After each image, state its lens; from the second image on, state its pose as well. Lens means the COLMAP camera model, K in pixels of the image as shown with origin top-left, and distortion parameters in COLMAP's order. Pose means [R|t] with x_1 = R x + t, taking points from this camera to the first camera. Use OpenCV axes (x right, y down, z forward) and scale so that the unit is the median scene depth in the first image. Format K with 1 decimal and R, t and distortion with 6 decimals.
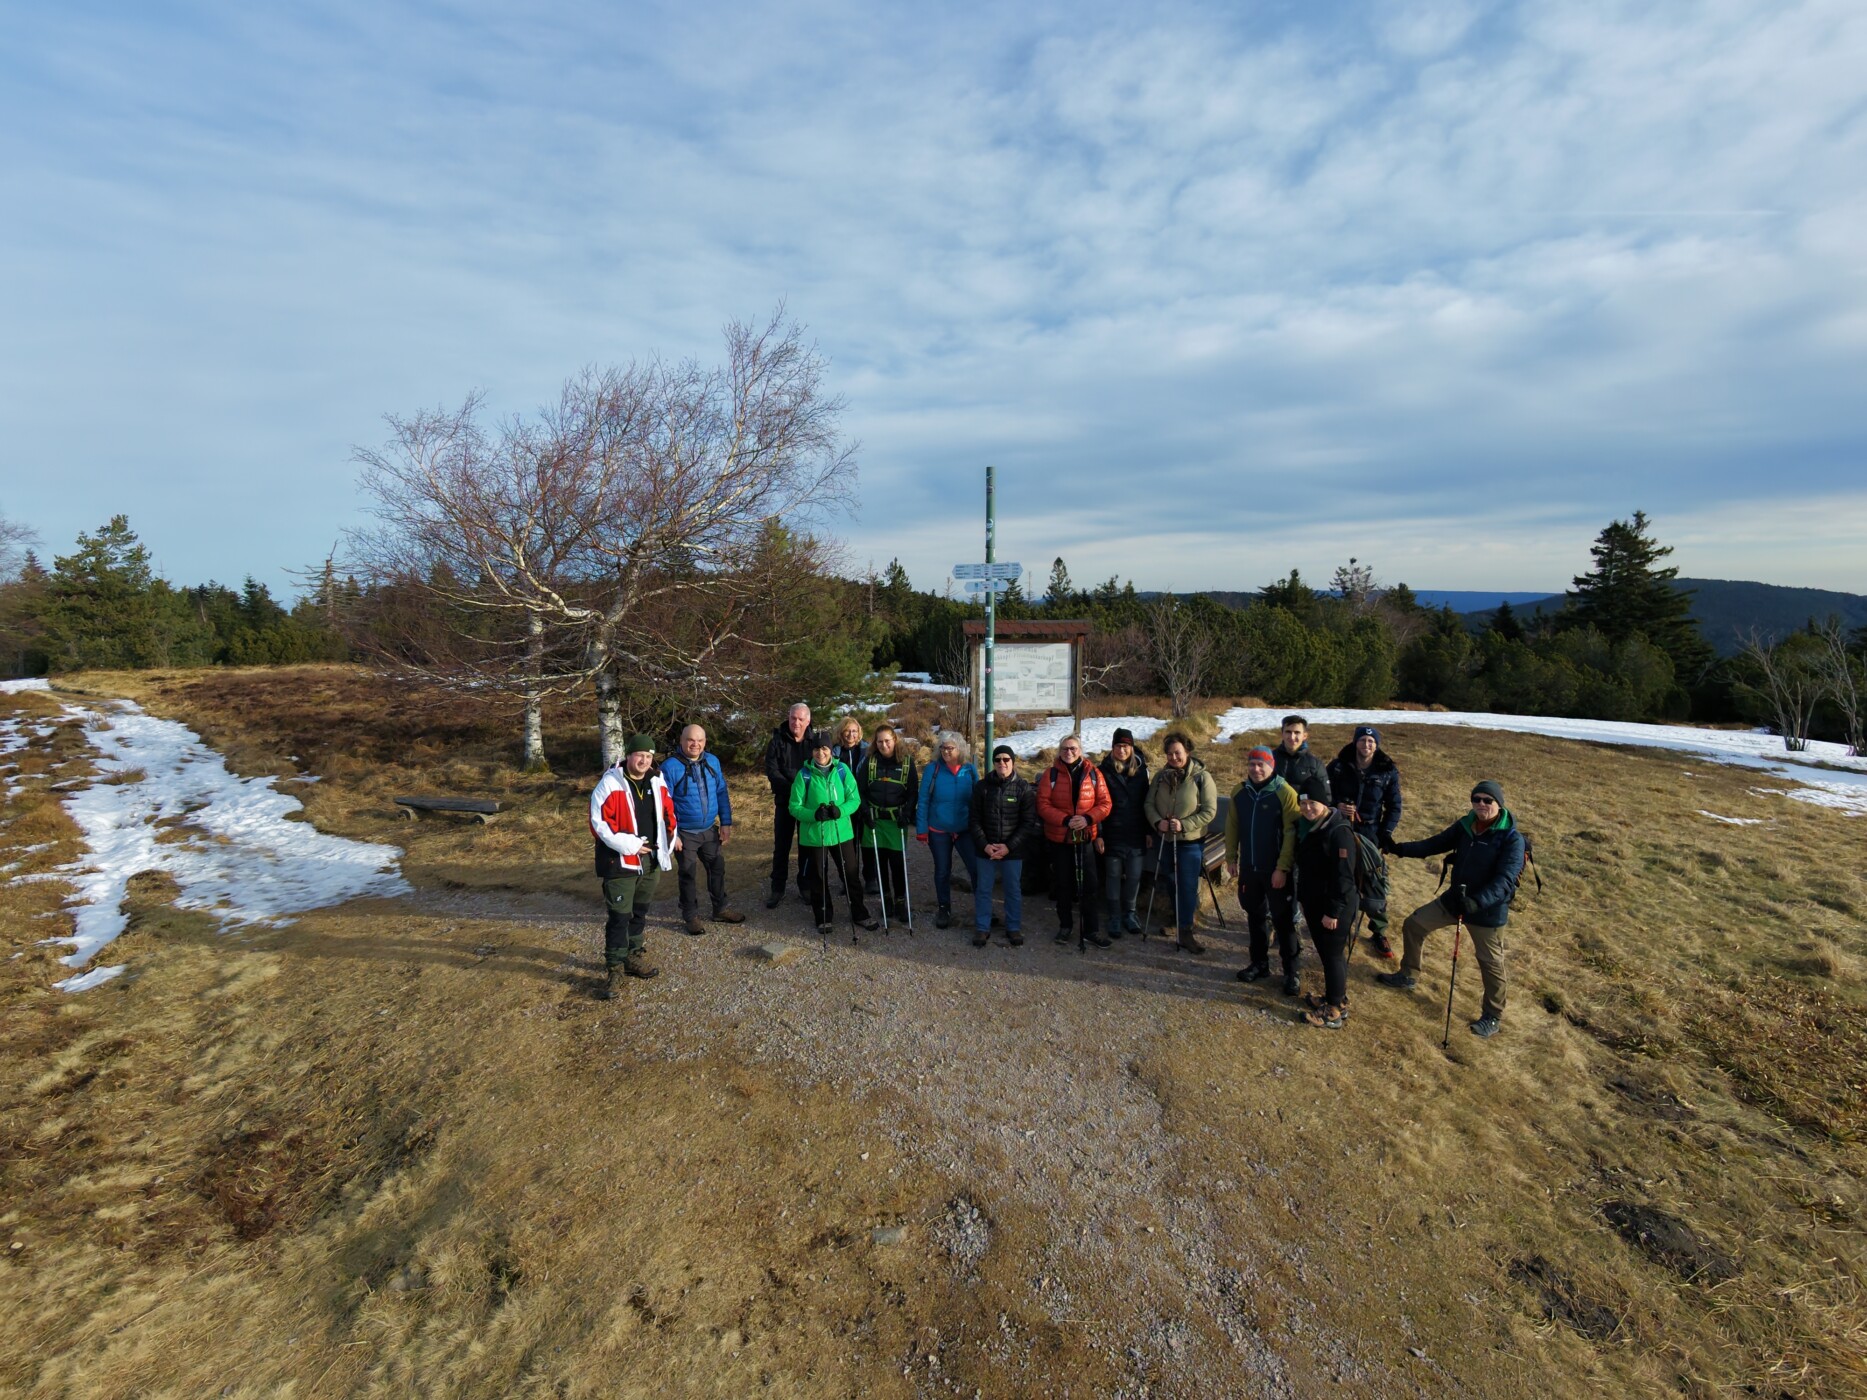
lens RADIAL K [[878.5, 0, 924.2], [0, 878.5, 692.5], [0, 0, 1]] dist [-0.001623, 0.001371]
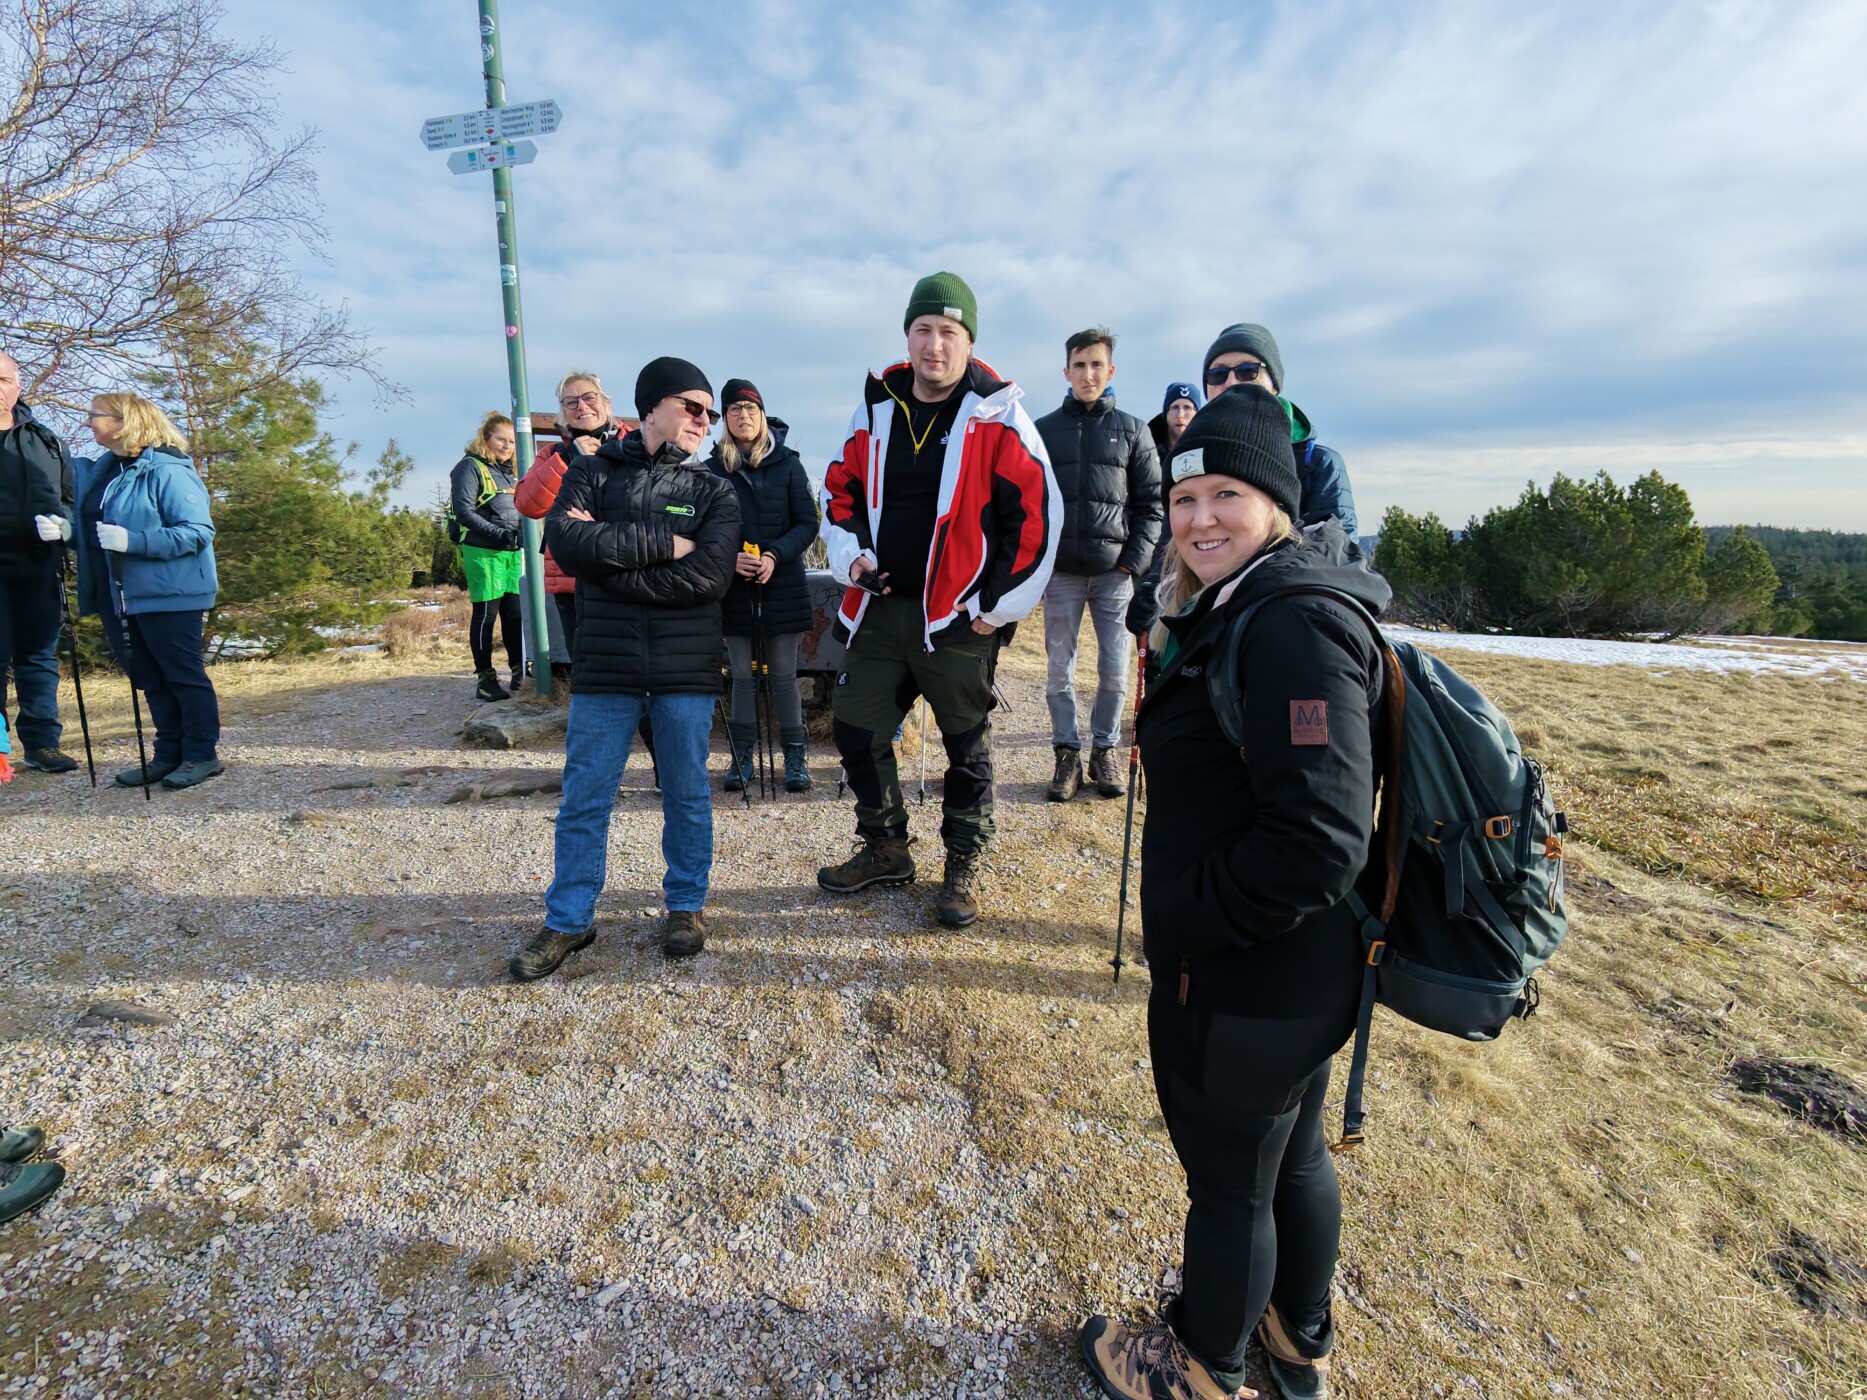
lens RADIAL K [[870.4, 0, 923.4], [0, 870.4, 721.2], [0, 0, 1]] dist [0.000783, 0.000487]
pose [[0.909997, -0.081345, 0.406557, 0.040673], [0.041995, 0.993606, 0.104805, 0.099225], [-0.412483, -0.078299, 0.907594, 0.251043]]
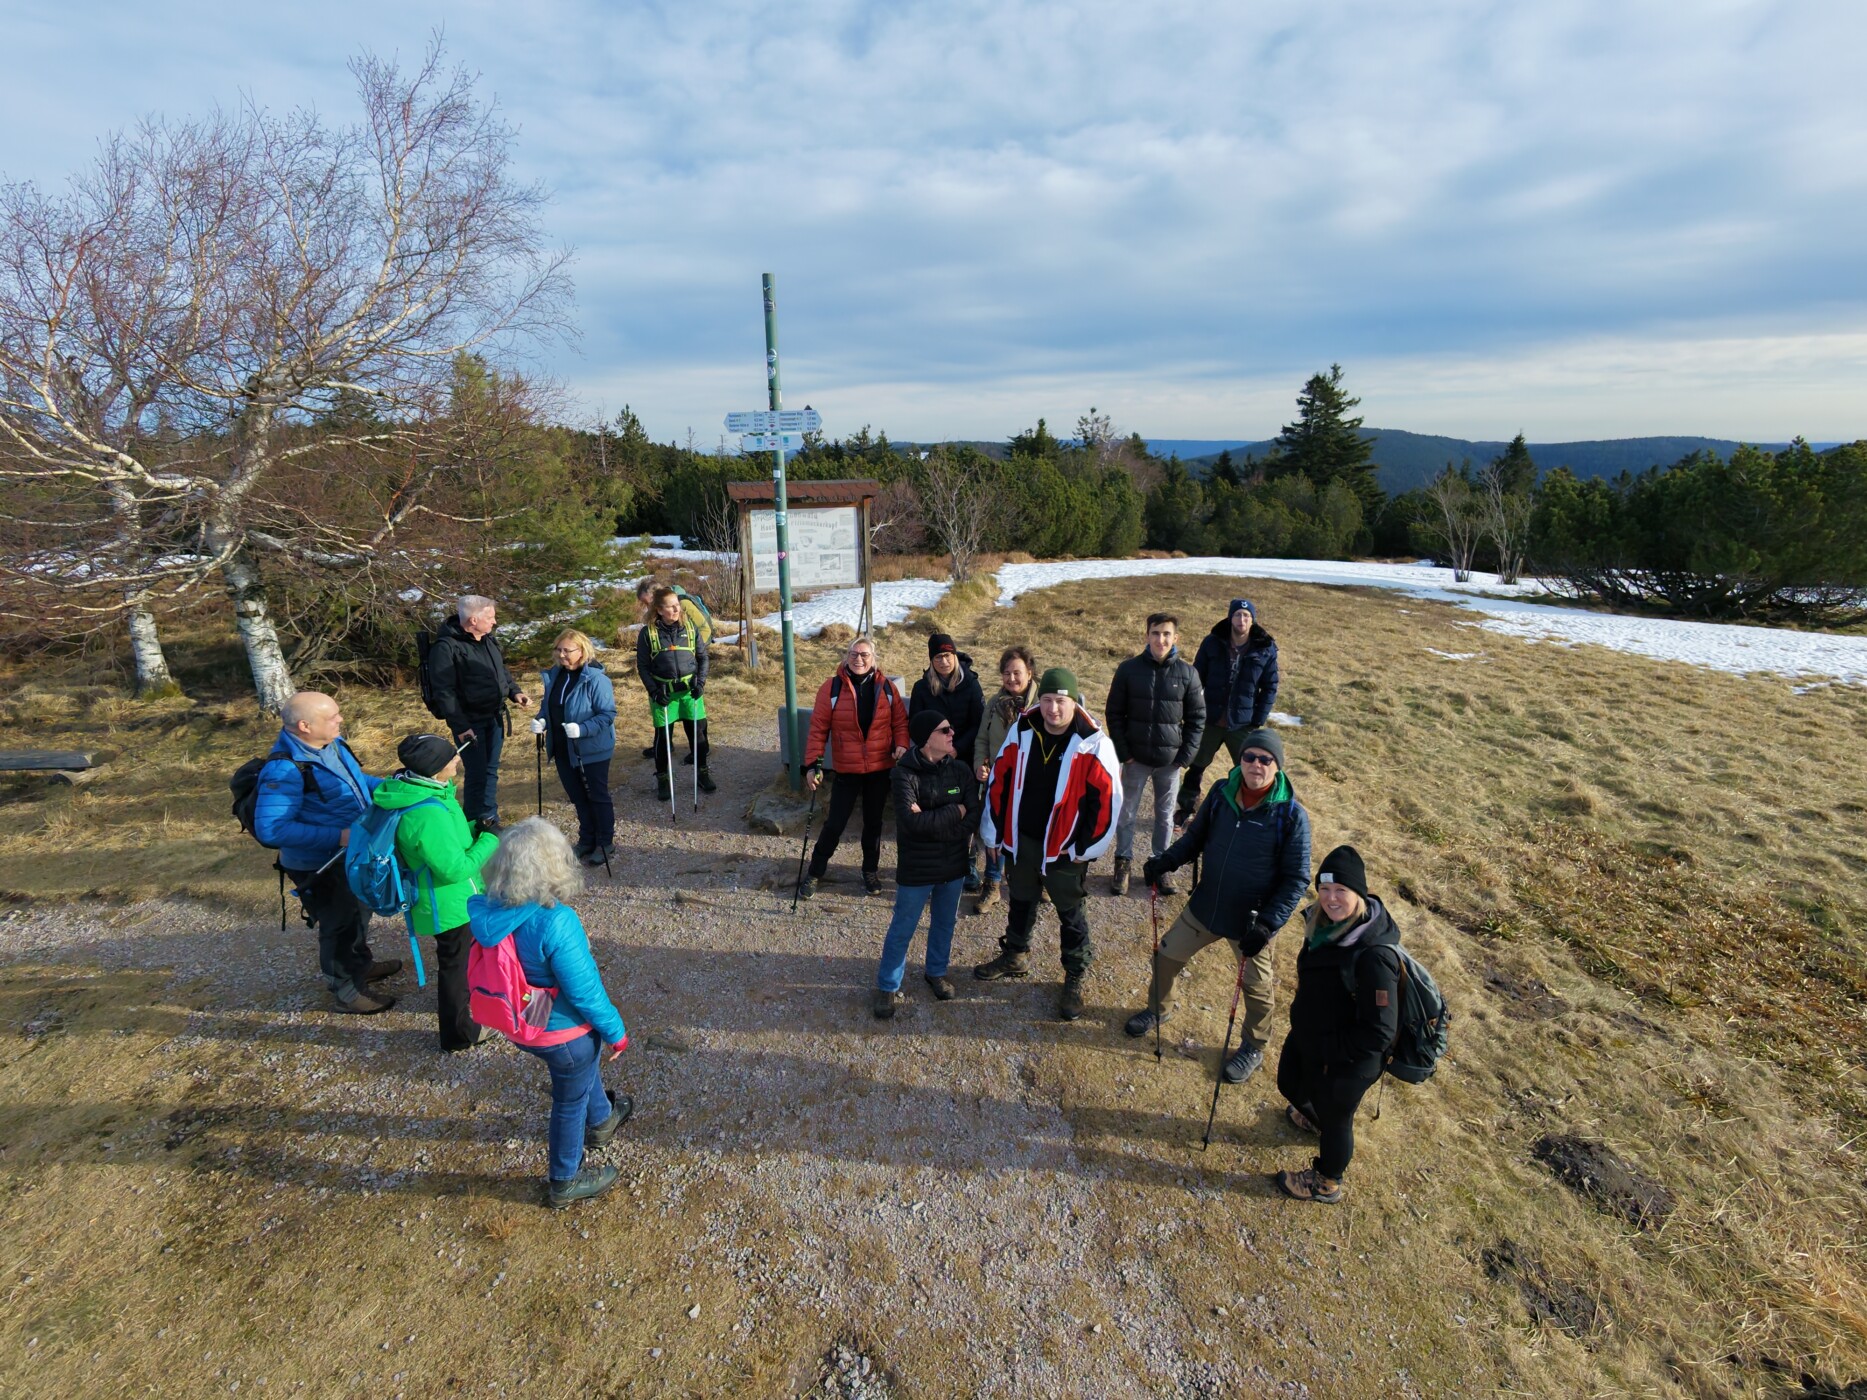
lens RADIAL K [[878.5, 0, 924.2], [0, 878.5, 692.5], [0, 0, 1]] dist [-0.001623, 0.001371]
pose [[0.961104, -0.081060, 0.264025, -0.012820], [0.037017, 0.985142, 0.167706, -0.018808], [-0.273696, -0.151410, 0.949824, 0.129827]]
